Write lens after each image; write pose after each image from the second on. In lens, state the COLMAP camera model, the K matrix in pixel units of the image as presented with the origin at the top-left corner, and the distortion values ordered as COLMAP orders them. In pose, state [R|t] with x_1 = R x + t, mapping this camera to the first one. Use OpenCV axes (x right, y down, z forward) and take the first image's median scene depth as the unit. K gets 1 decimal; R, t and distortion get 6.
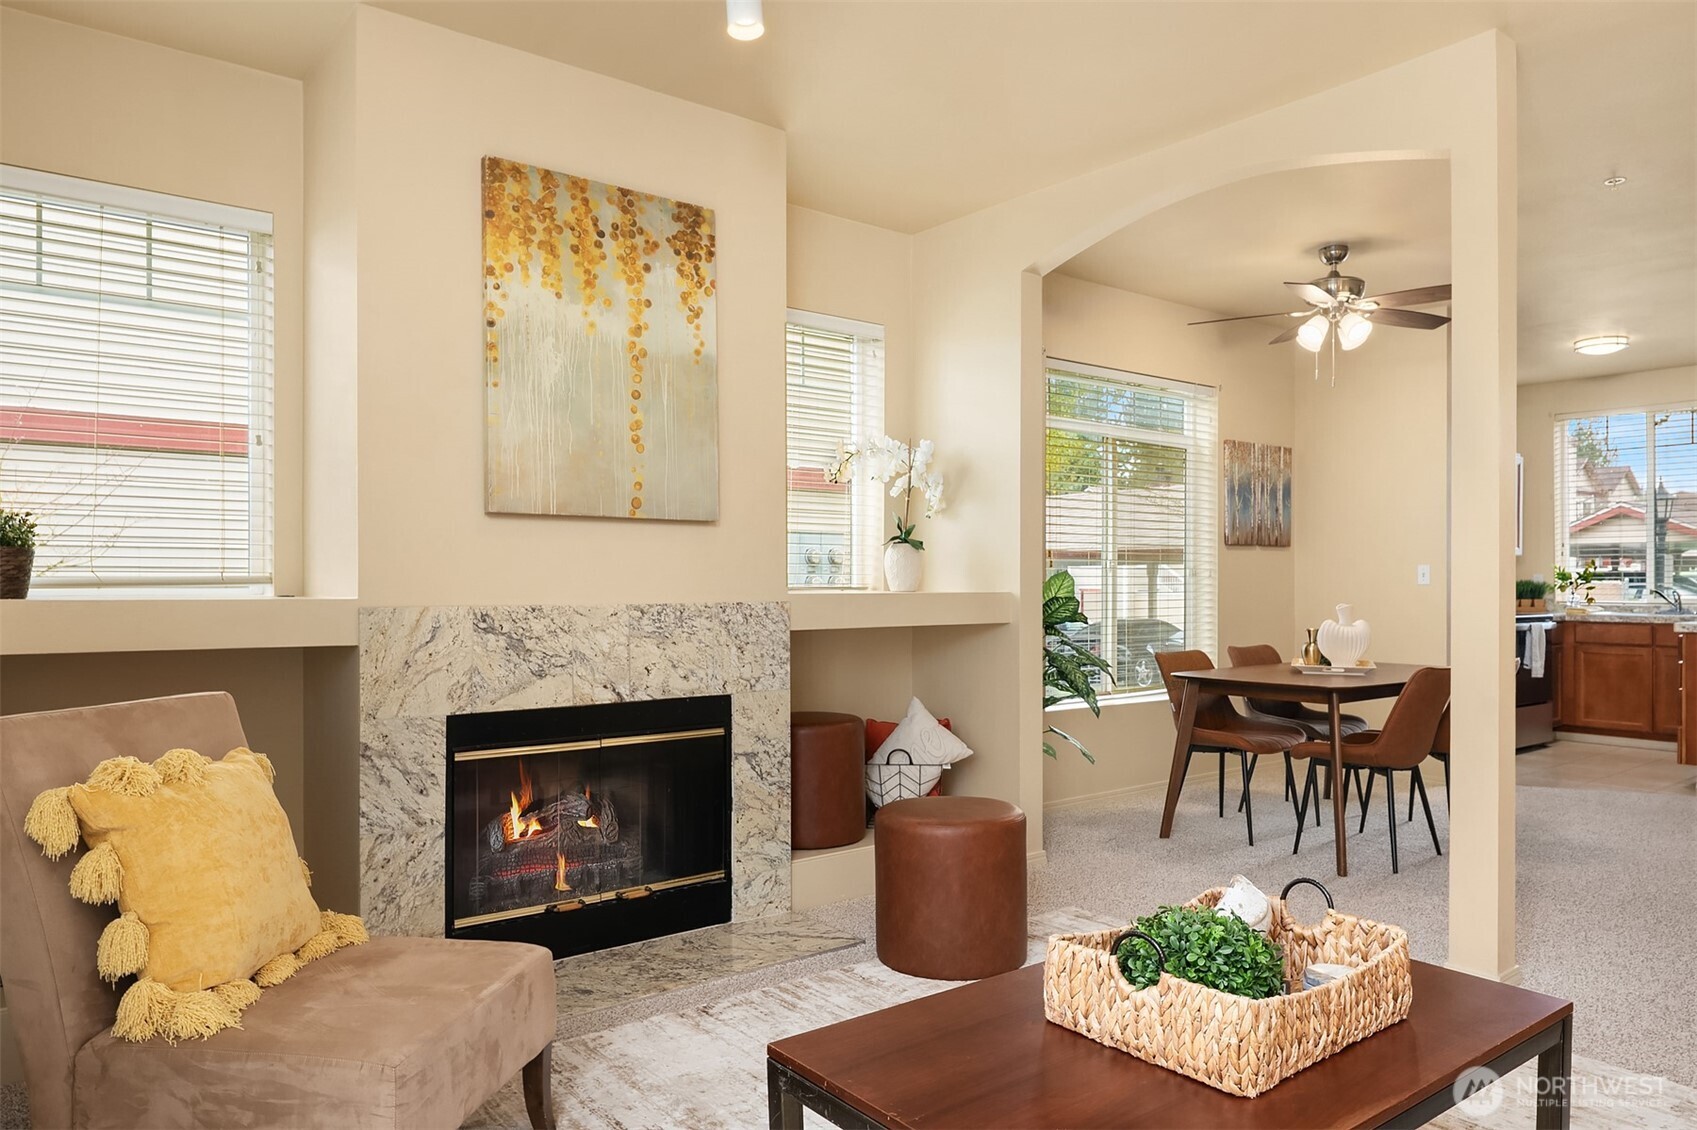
lens RADIAL K [[1135.5, 0, 863.9], [0, 1135.5, 576.0], [0, 0, 1]] dist [-0.006809, 0.006368]
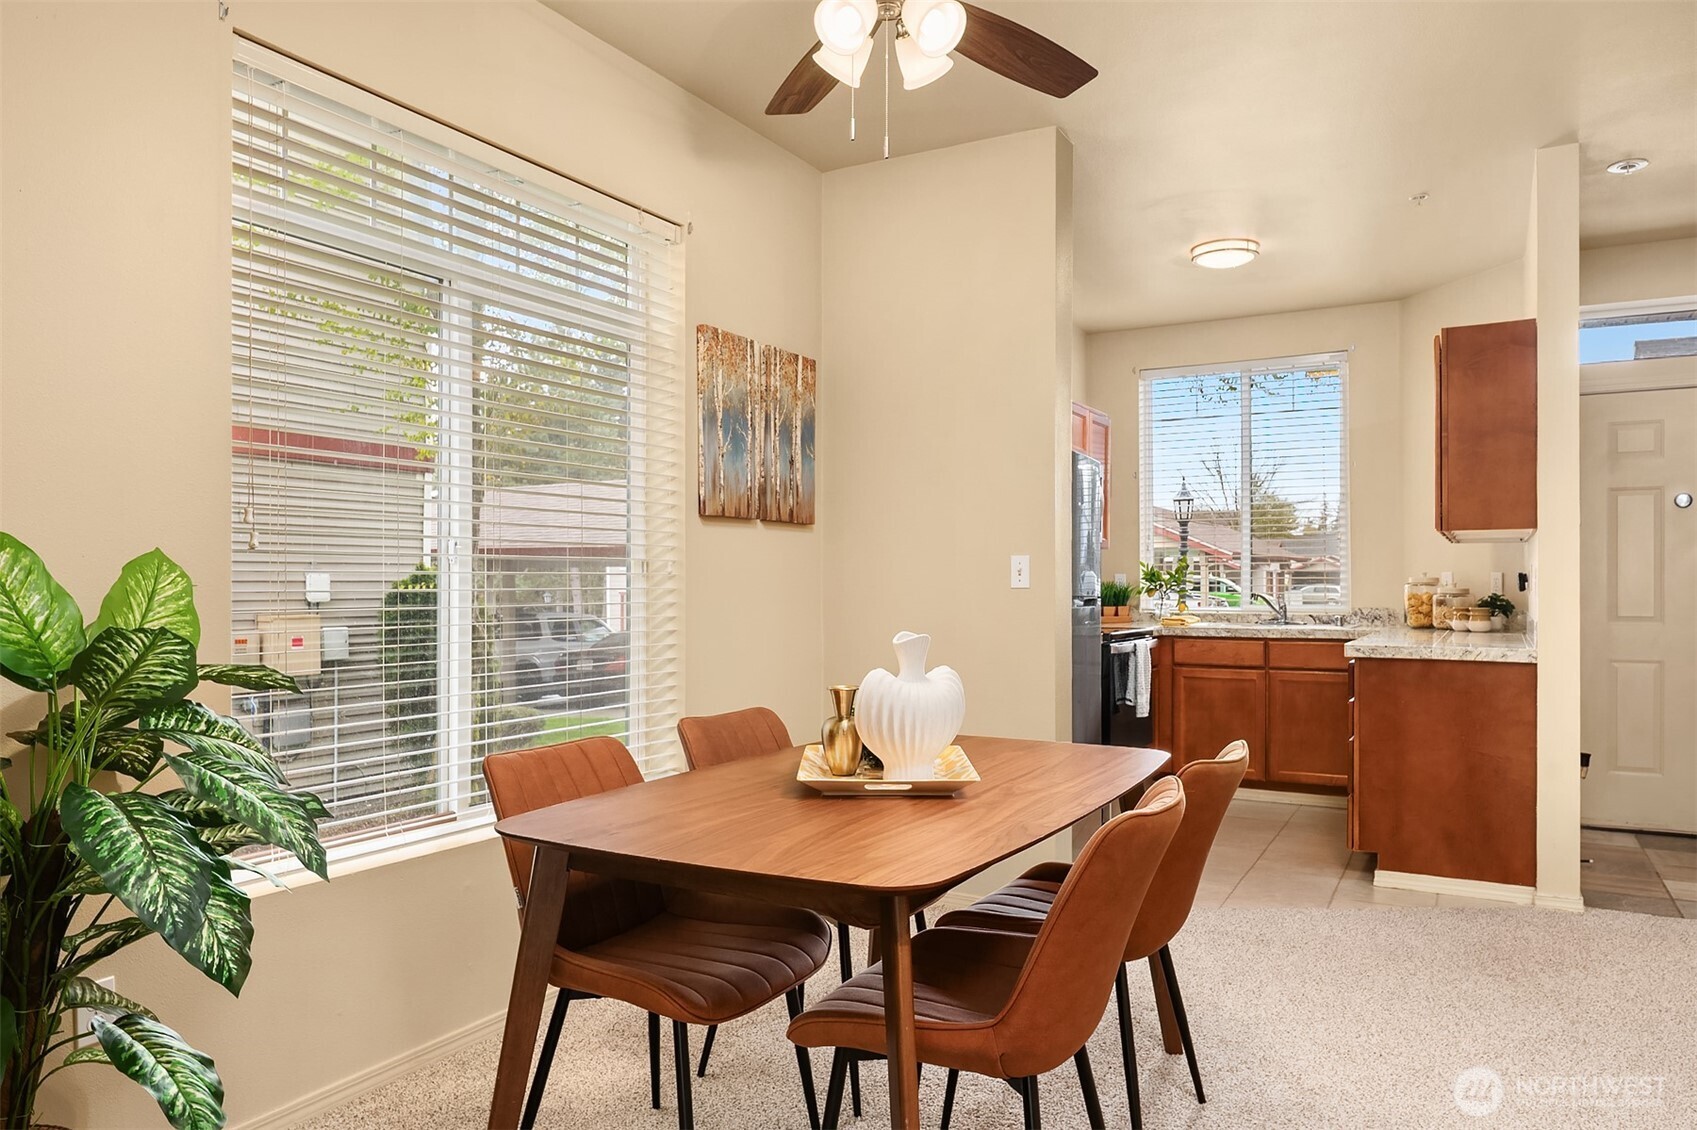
lens RADIAL K [[1135.5, 0, 850.2], [0, 1135.5, 571.8], [0, 0, 1]] dist [-0.006809, 0.006368]
pose [[0.931222, 0.001417, 0.364450, 0.280778], [0.001571, 0.999968, -0.007903, 0.005316], [-0.364450, 0.007932, 0.931189, 0.697574]]
